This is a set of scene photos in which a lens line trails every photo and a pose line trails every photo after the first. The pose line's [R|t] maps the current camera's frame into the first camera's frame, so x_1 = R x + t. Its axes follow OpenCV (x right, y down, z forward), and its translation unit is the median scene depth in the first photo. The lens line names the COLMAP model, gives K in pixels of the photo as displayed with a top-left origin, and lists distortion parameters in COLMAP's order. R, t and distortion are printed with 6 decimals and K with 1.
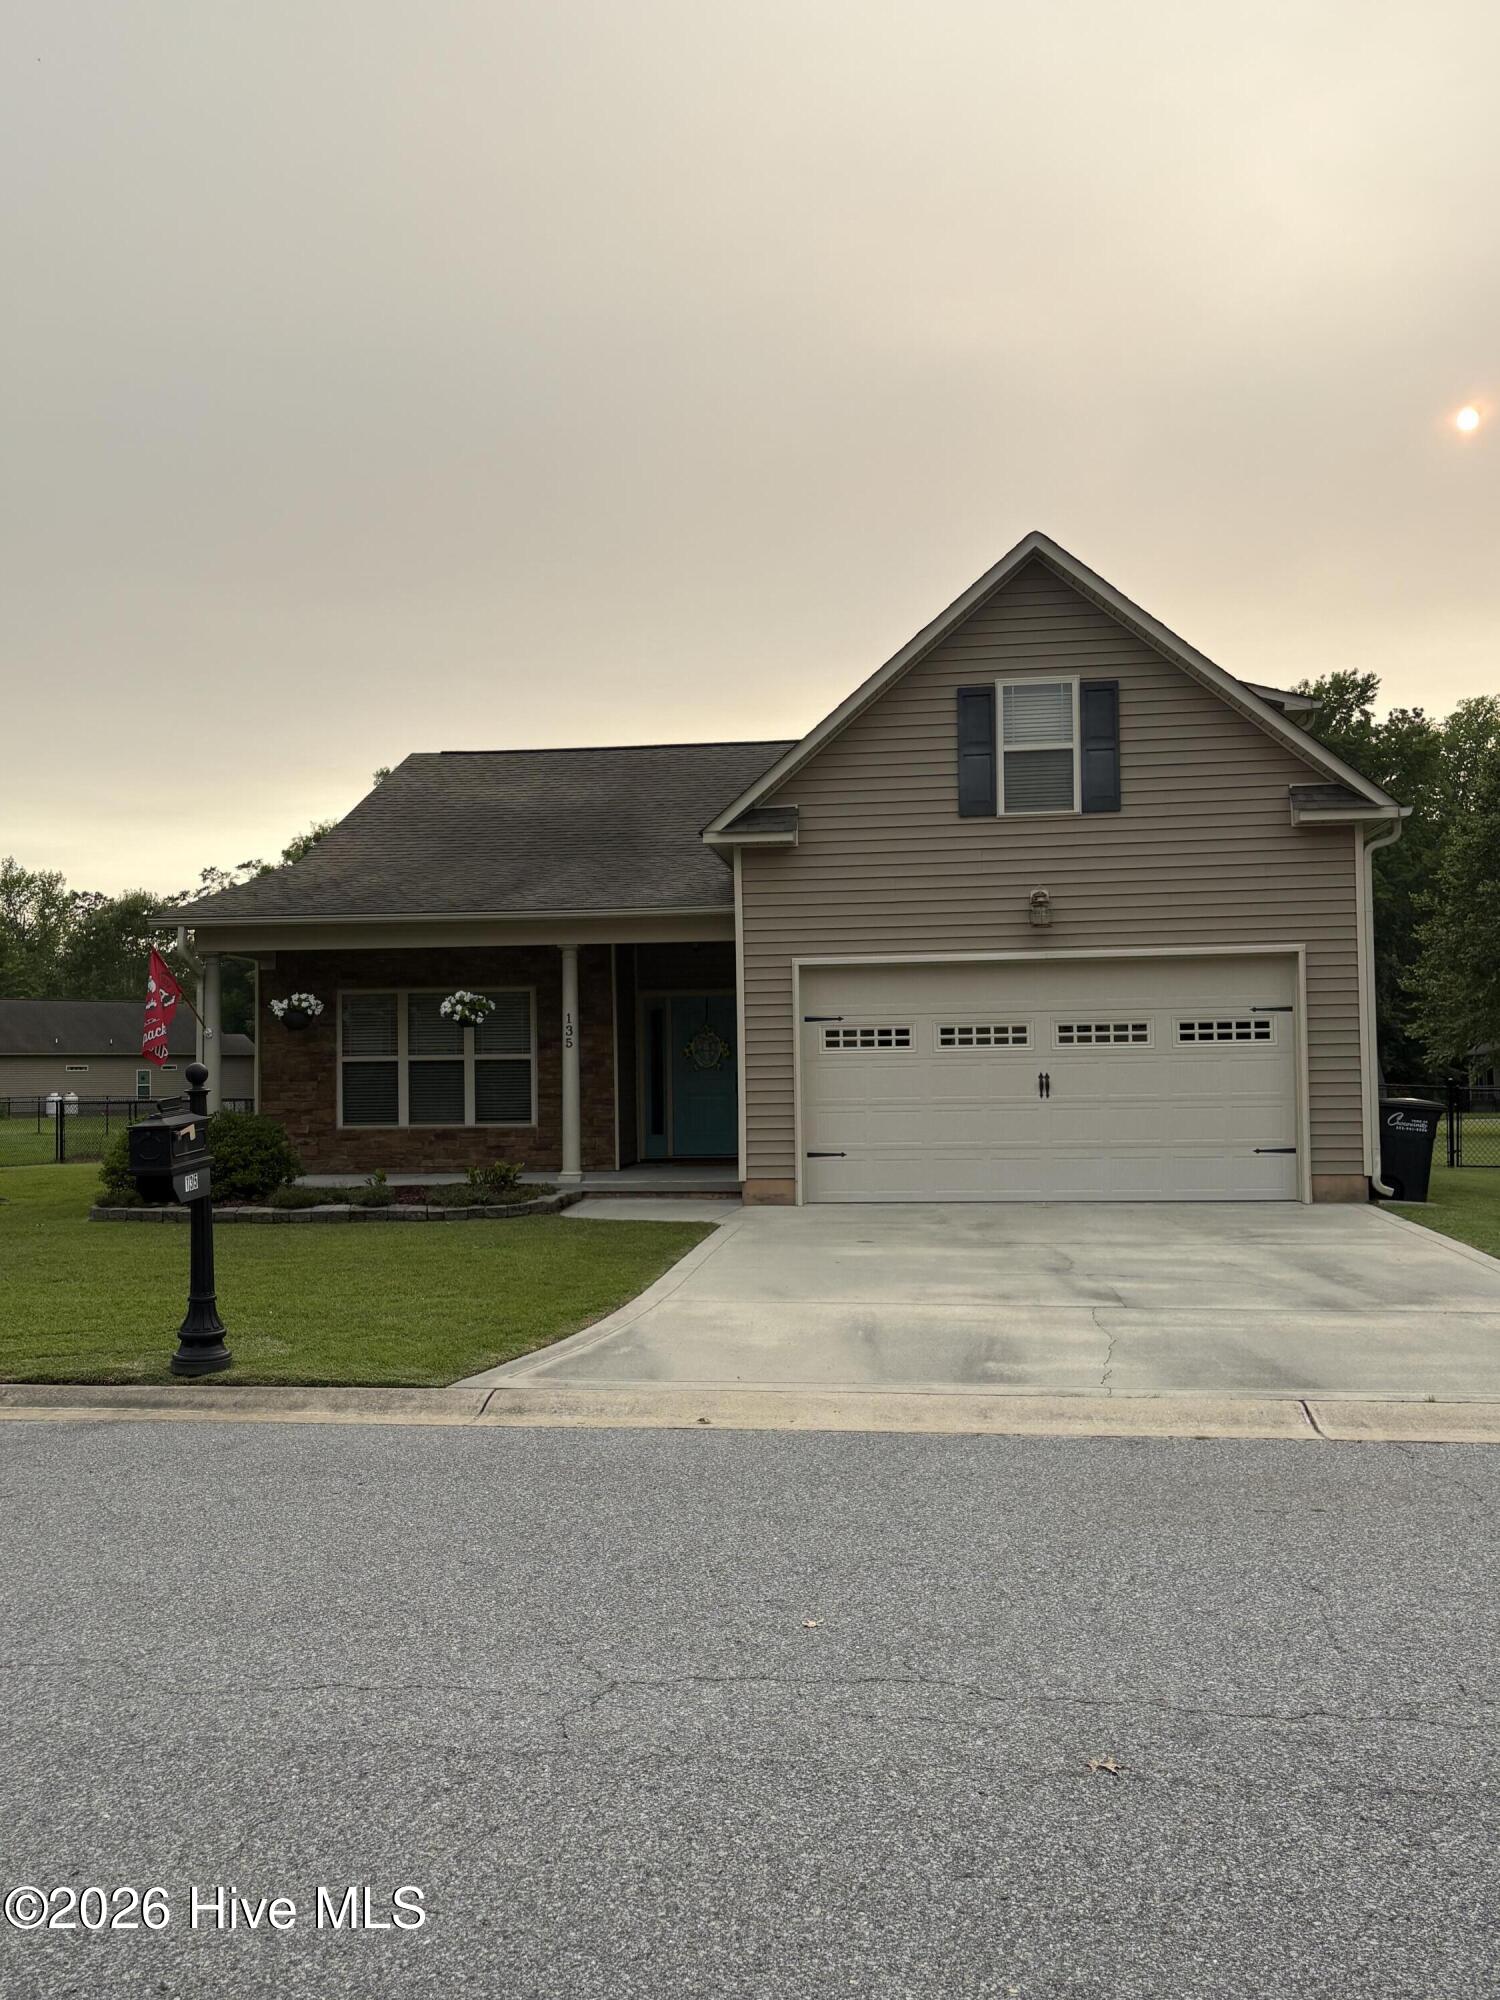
lens RADIAL K [[1686.8, 0, 749.9], [0, 1686.8, 1041.5], [0, 0, 1]] dist [0.078521, -0.208862]
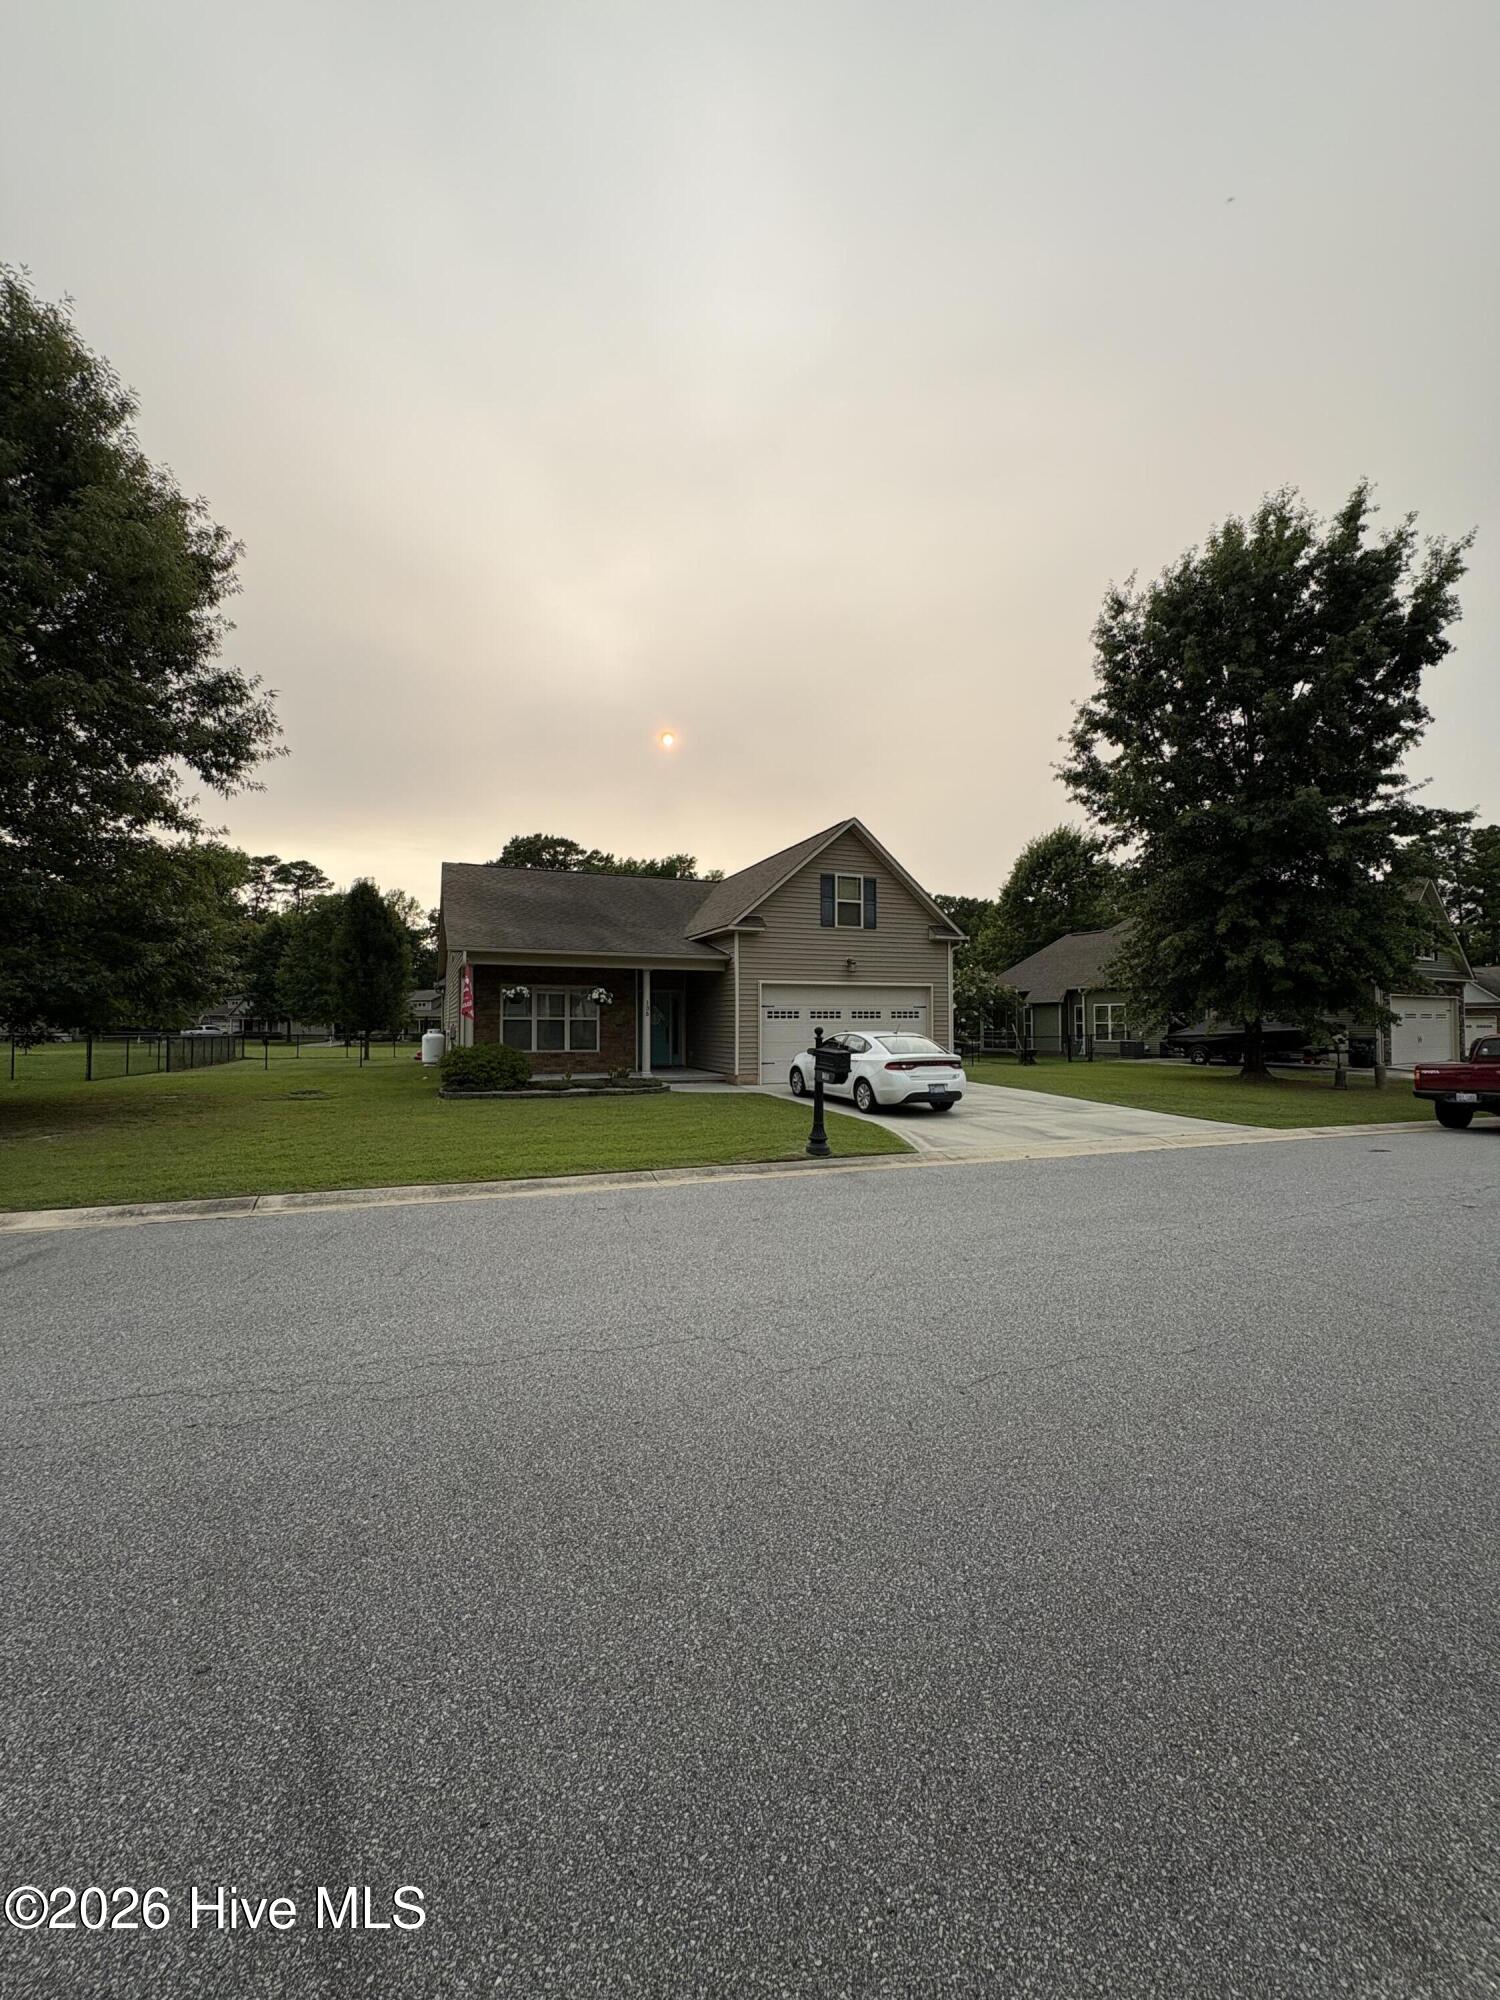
lens RADIAL K [[796.0, 0, 746.7], [0, 796.0, 998.7], [0, 0, 1]] dist [0.000476, 0.000087]
pose [[0.878033, 0.031039, 0.477593, -0.517090], [-0.023843, 0.999493, -0.021123, 0.000269], [-0.478006, 0.007160, 0.878327, 0.028346]]
